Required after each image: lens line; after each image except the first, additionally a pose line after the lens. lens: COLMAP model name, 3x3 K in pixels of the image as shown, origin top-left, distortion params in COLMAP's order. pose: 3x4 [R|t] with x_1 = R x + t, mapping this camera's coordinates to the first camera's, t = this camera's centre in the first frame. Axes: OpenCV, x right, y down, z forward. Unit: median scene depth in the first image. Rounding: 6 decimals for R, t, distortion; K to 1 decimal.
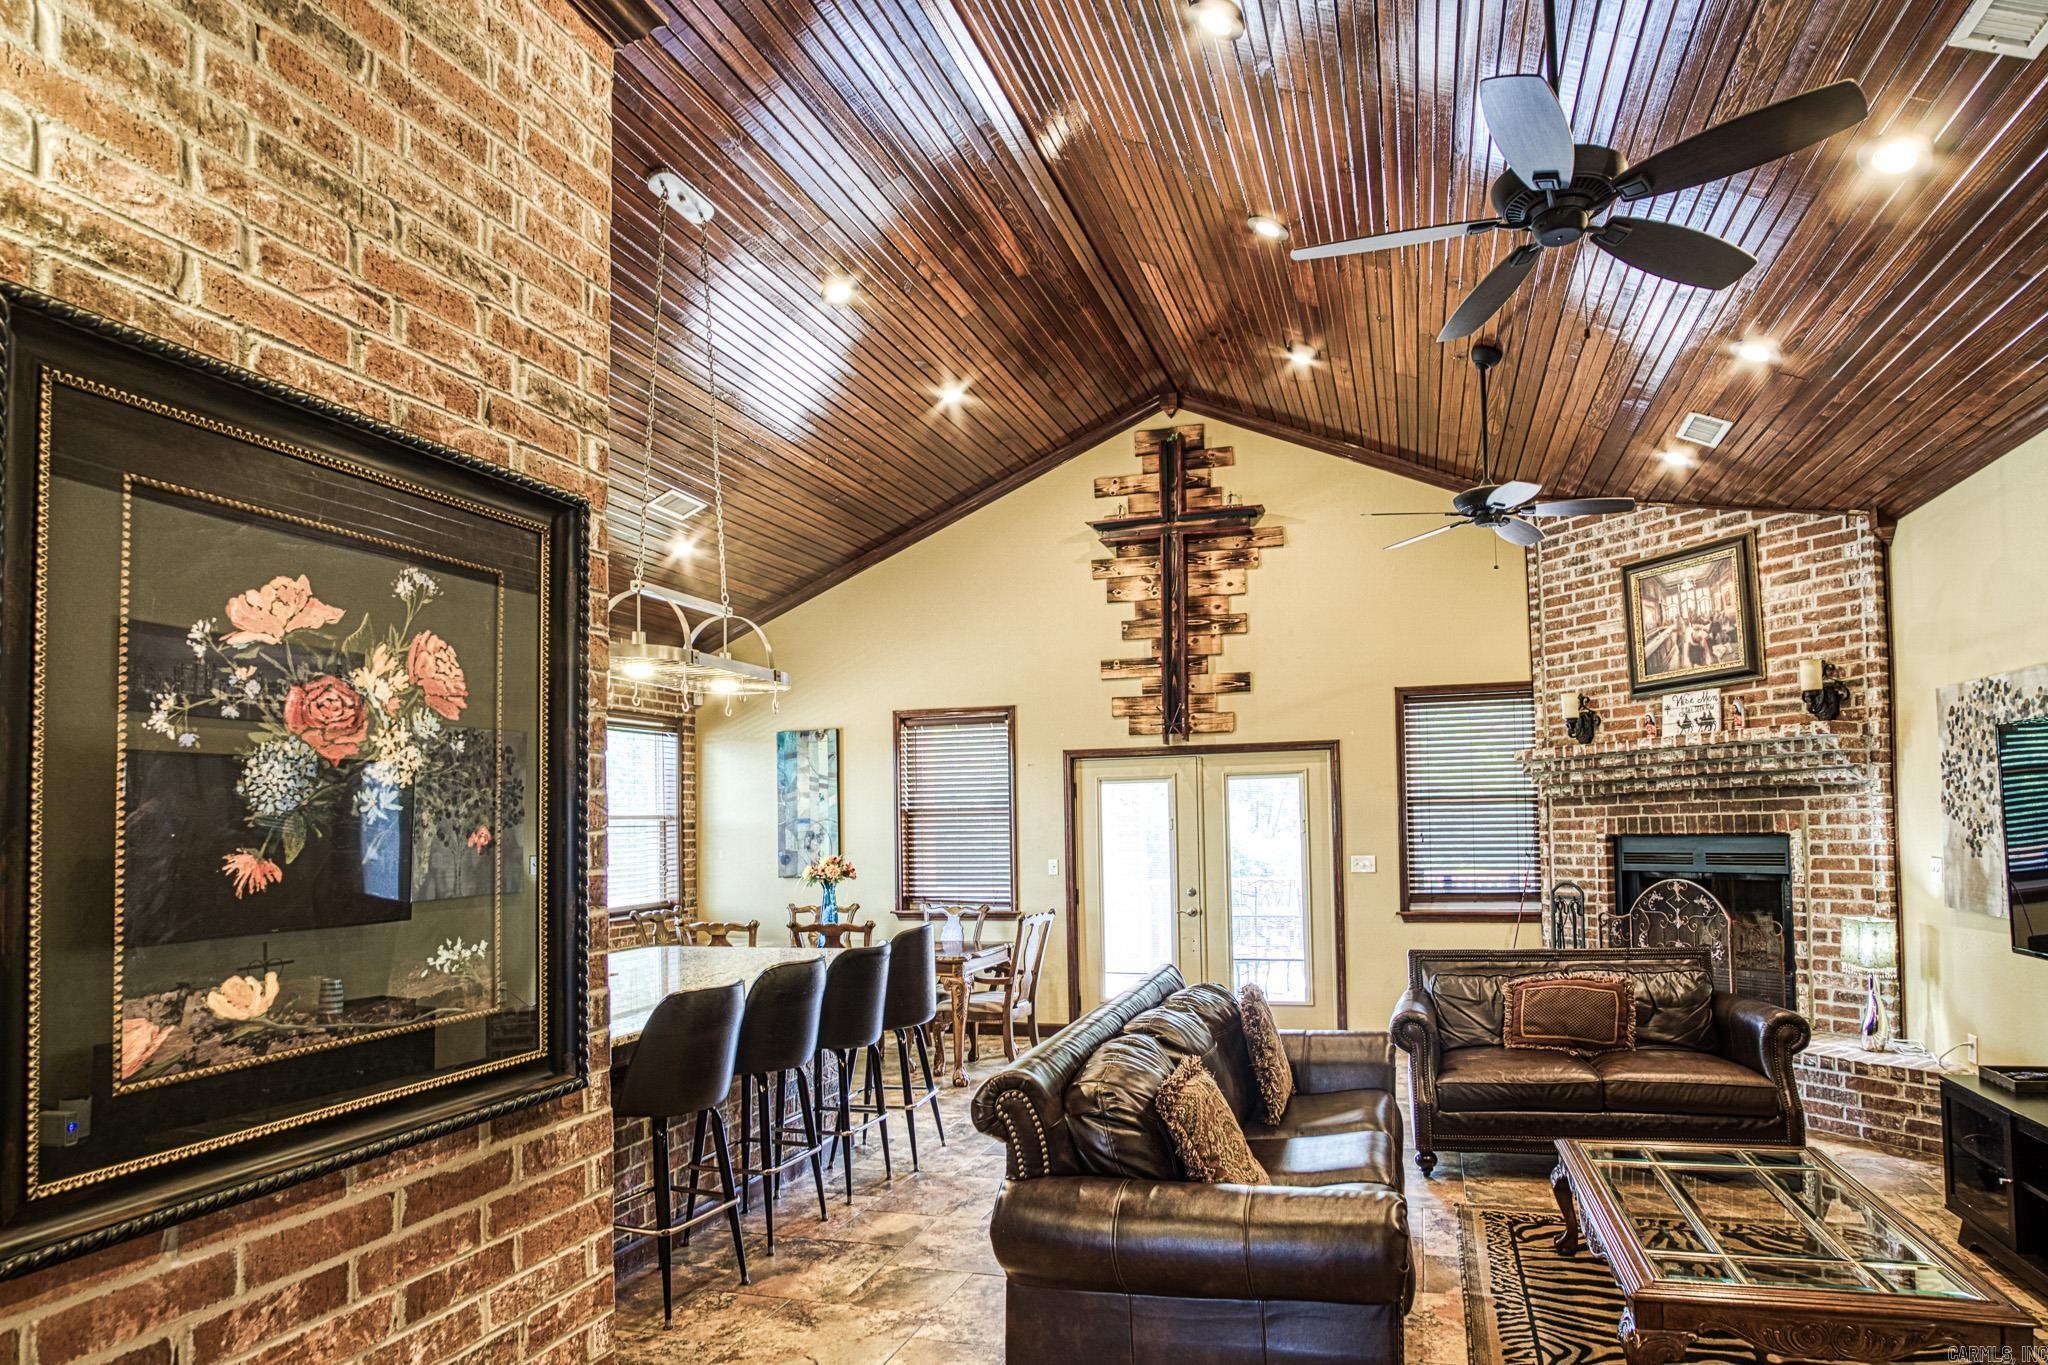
lens RADIAL K [[1151.6, 0, 1153.5], [0, 1151.6, 801.3], [0, 0, 1]] dist [-0.023508, 0.002297]
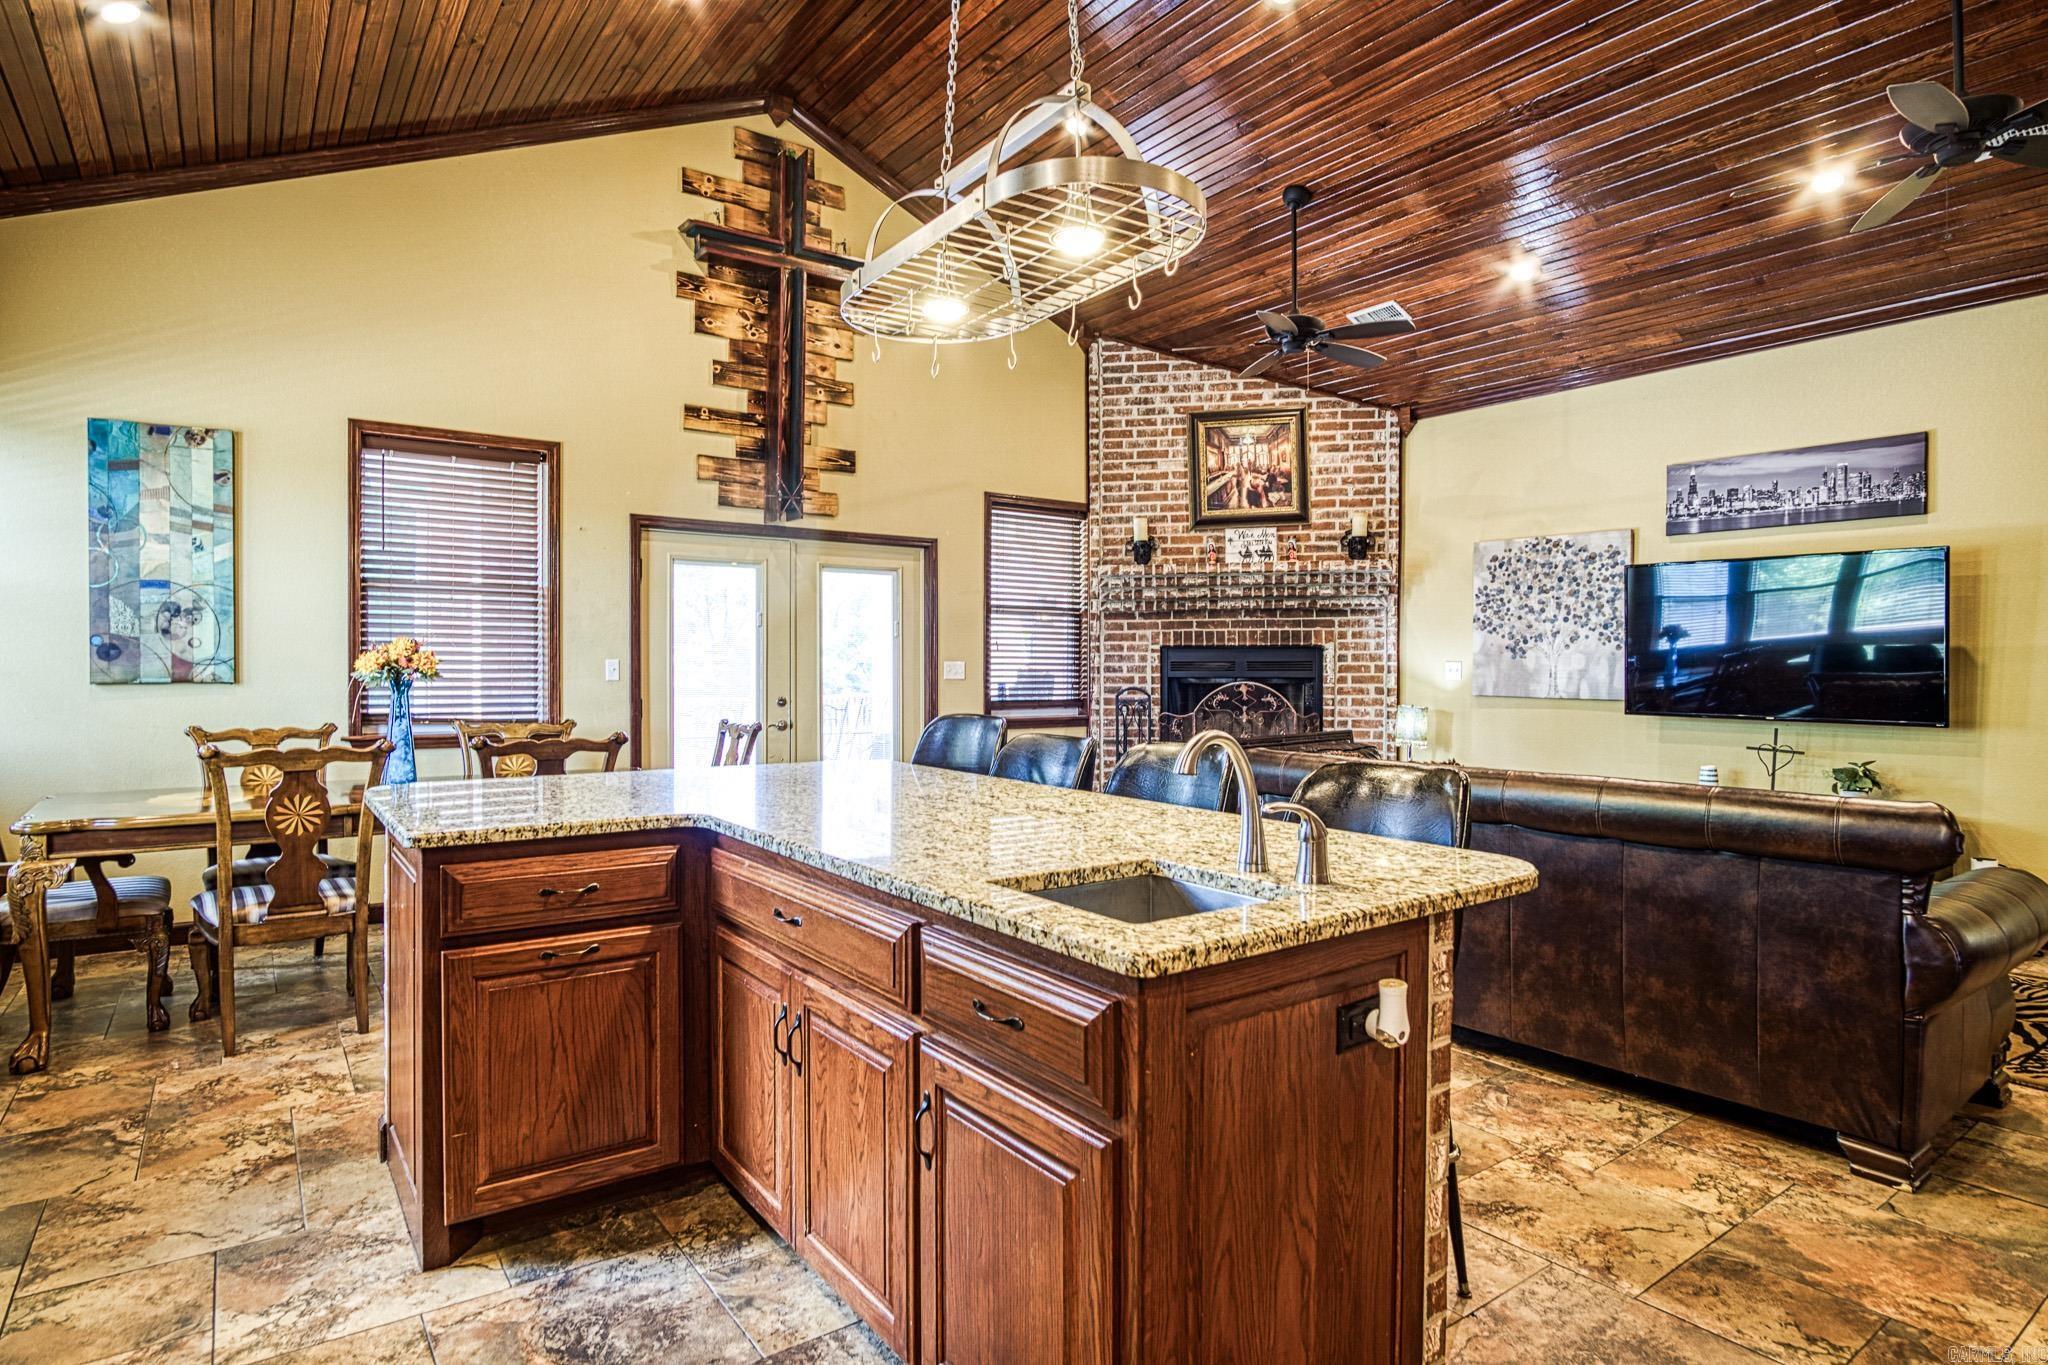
lens RADIAL K [[1094.3, 0, 1012.2], [0, 1094.3, 687.2], [0, 0, 1]] dist [-0.040724, 0.009405]
pose [[0.642544, 0.008054, 0.766206, -0.538257], [-0.029483, 0.999464, 0.014219, 0.059376], [-0.765681, -0.031726, 0.642438, 0.414591]]
